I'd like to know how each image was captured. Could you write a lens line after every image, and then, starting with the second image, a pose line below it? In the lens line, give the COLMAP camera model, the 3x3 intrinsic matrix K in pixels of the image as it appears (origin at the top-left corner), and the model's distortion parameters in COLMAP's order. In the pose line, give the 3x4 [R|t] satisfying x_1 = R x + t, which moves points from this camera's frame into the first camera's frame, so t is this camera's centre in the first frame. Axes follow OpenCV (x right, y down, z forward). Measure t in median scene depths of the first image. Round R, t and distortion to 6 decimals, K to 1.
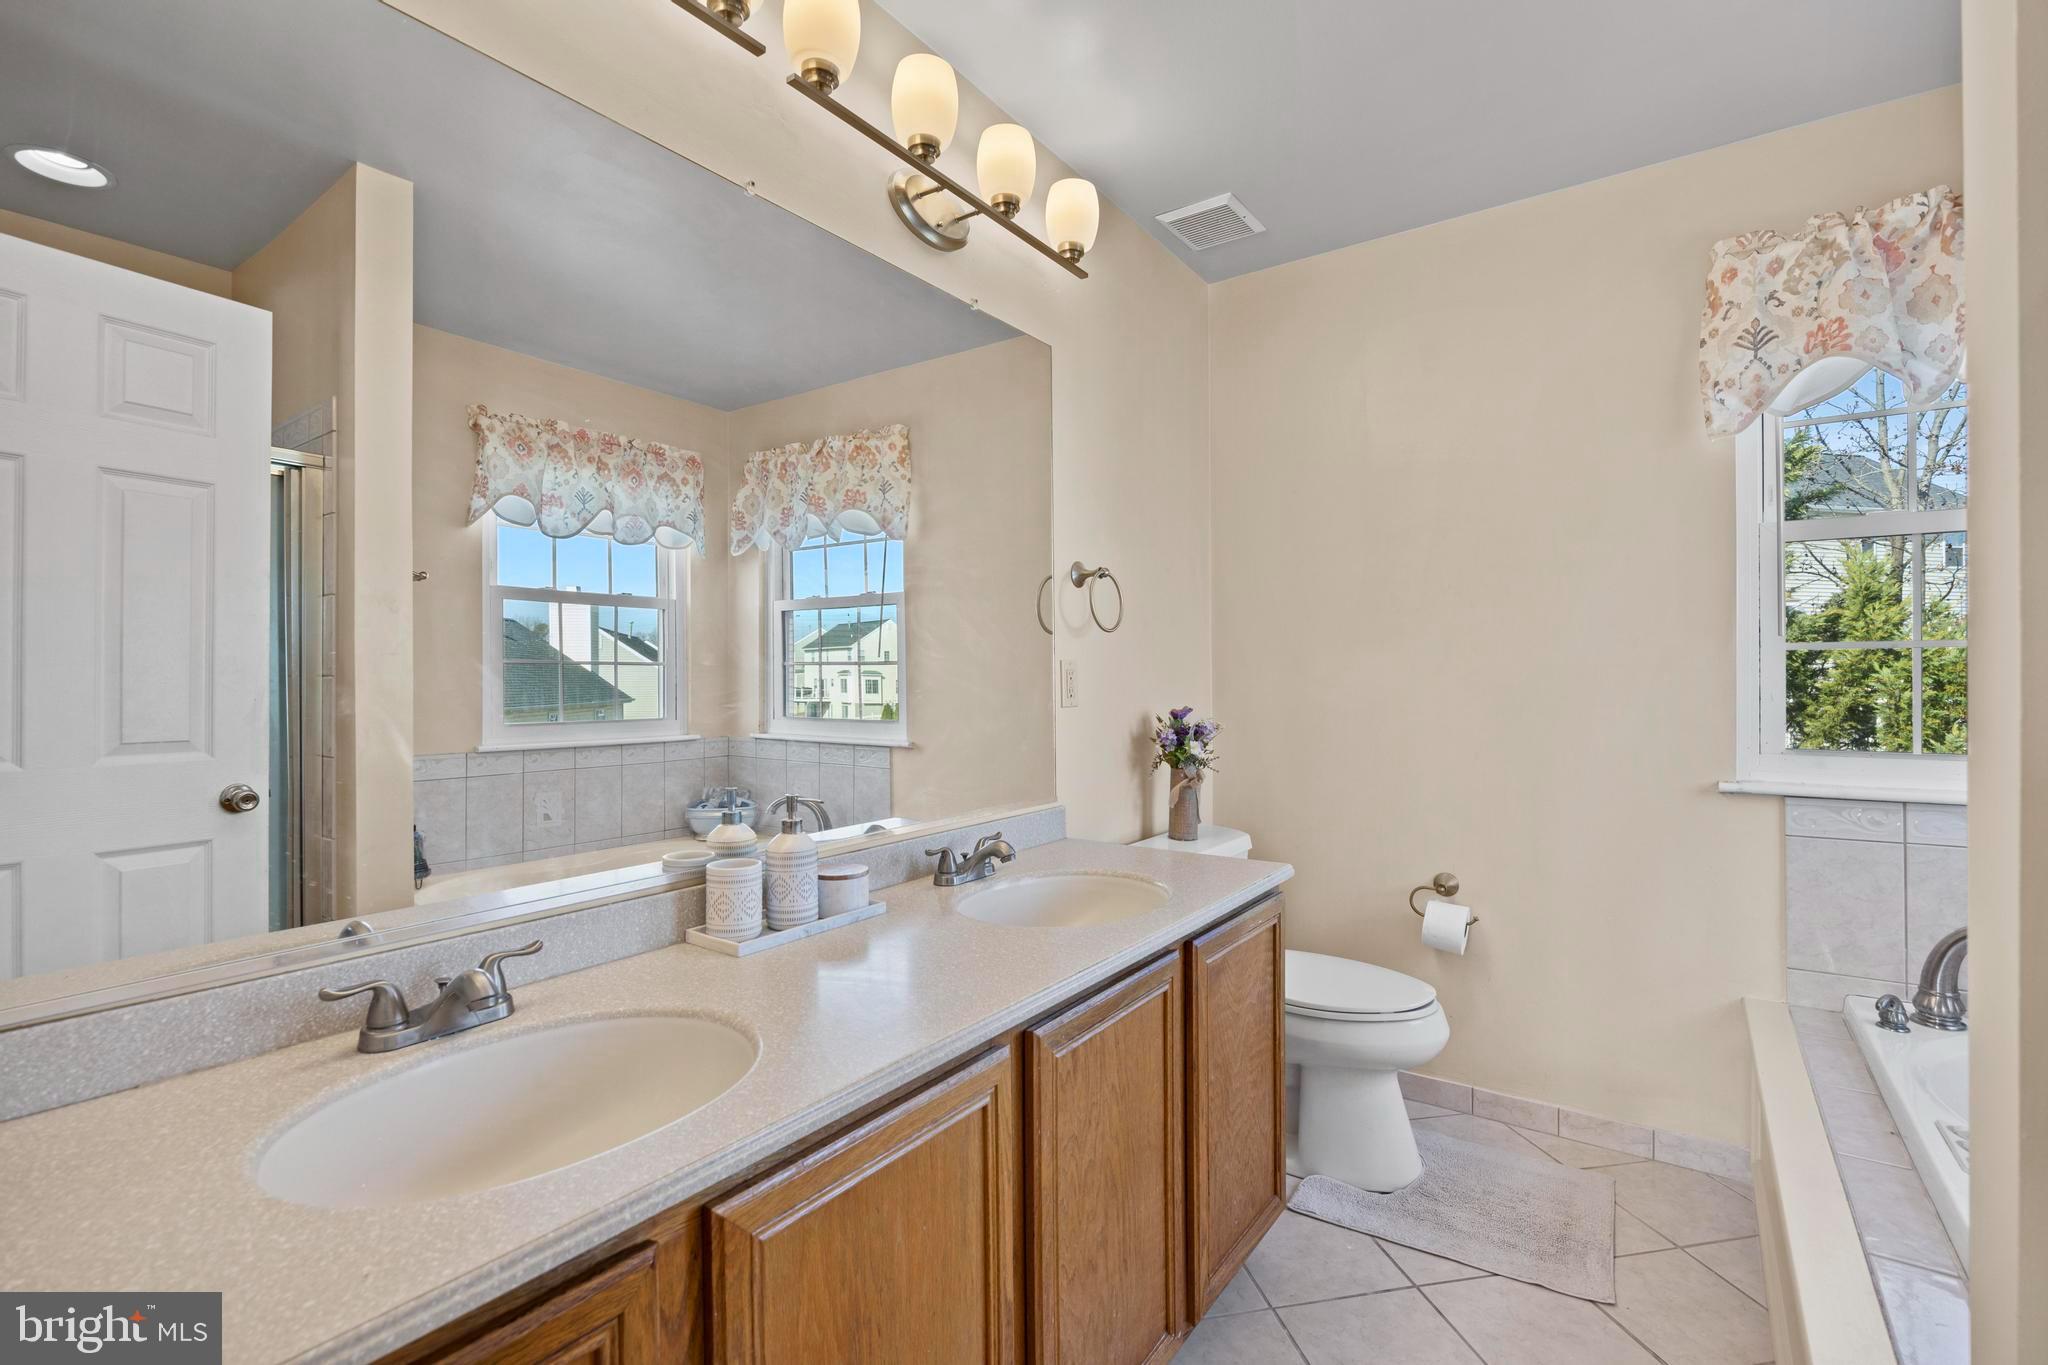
lens RADIAL K [[916.6, 0, 1015.7], [0, 916.6, 677.7], [0, 0, 1]] dist [-0.002987, -0.000902]
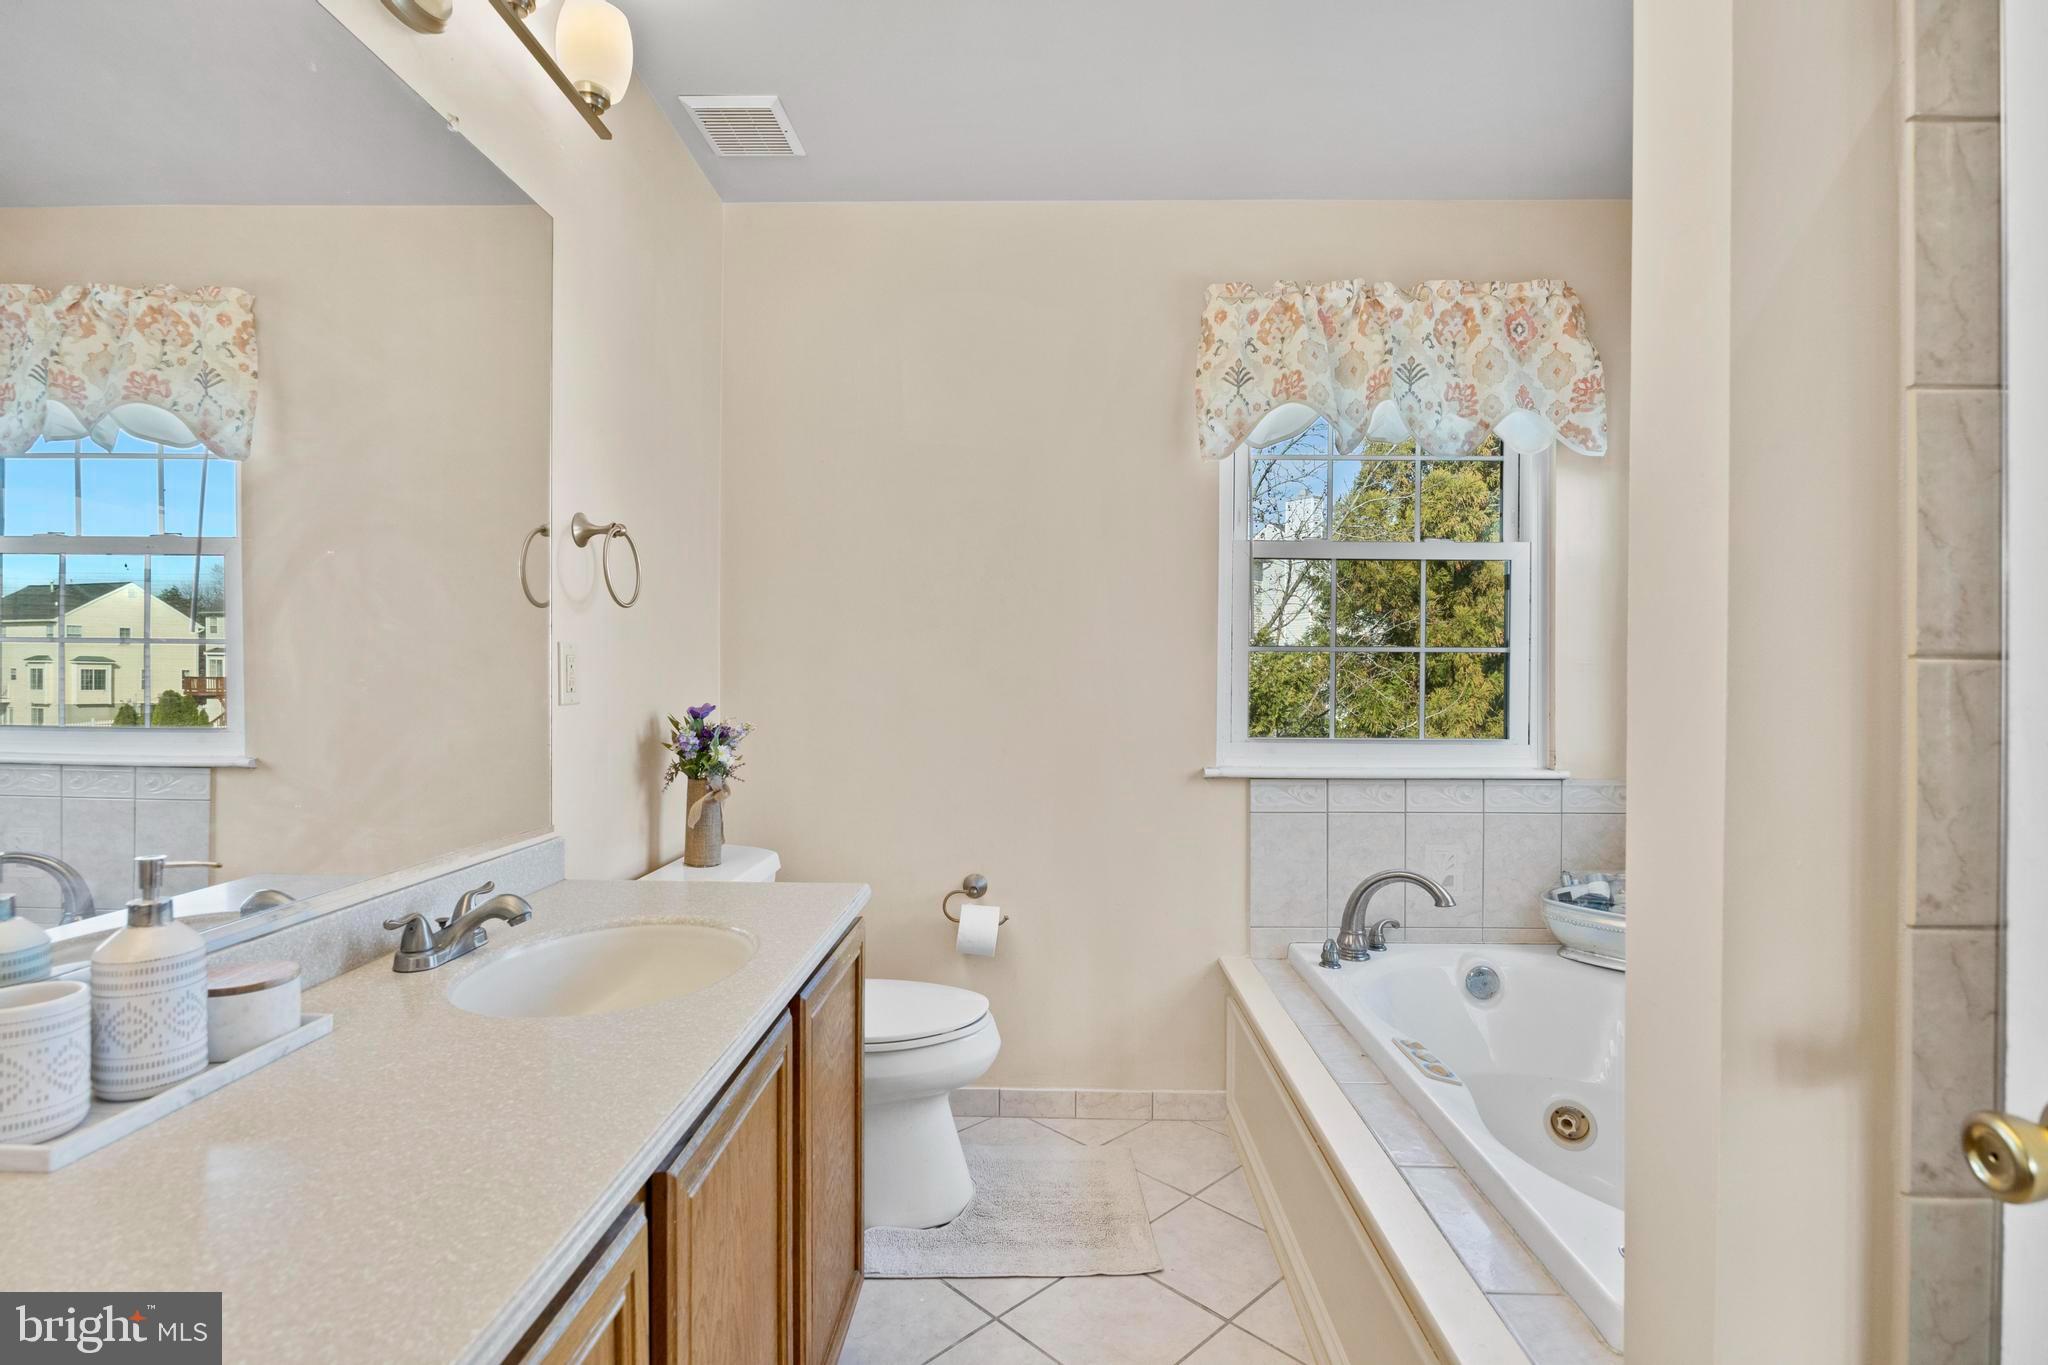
lens RADIAL K [[986.4, 0, 1012.5], [0, 986.4, 679.4], [0, 0, 1]] dist [-0.012928, 0.000505]
pose [[0.824382, 0.008906, 0.565964, -0.108118], [-0.011715, 0.999930, 0.001328, 0.006658], [-0.565913, -0.007725, 0.824429, 0.143109]]
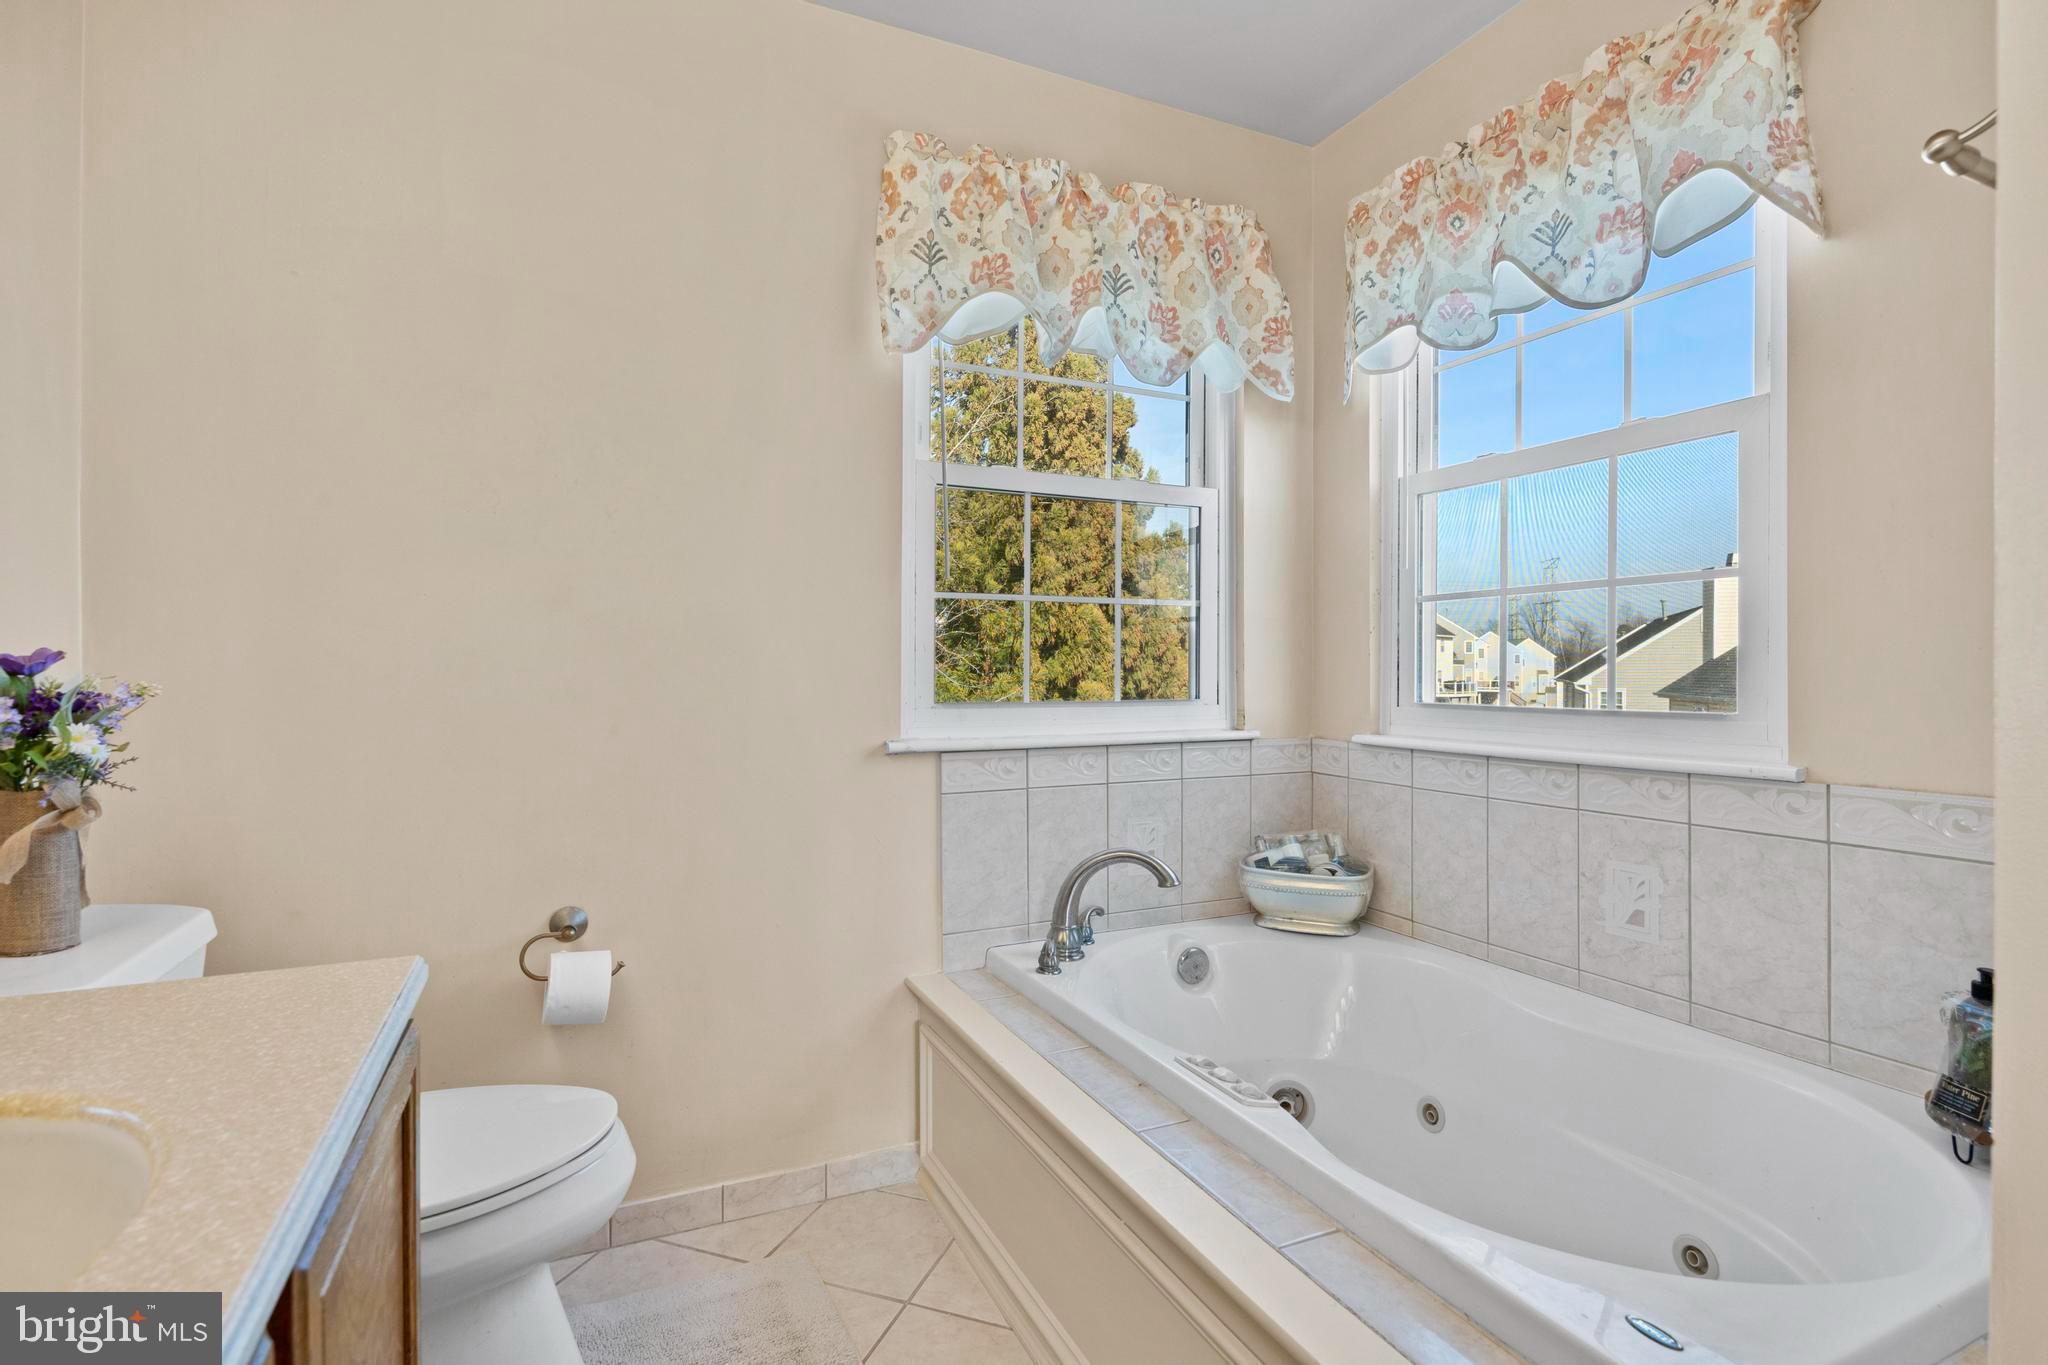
lens RADIAL K [[960.6, 0, 1009.0], [0, 960.6, 679.1], [0, 0, 1]] dist [-0.010813, 0.001485]
pose [[0.480508, 0.003059, 0.876985, 0.009656], [-0.006014, 0.999982, -0.000193, 0.053334], [-0.876970, -0.005182, 0.480518, 0.456421]]
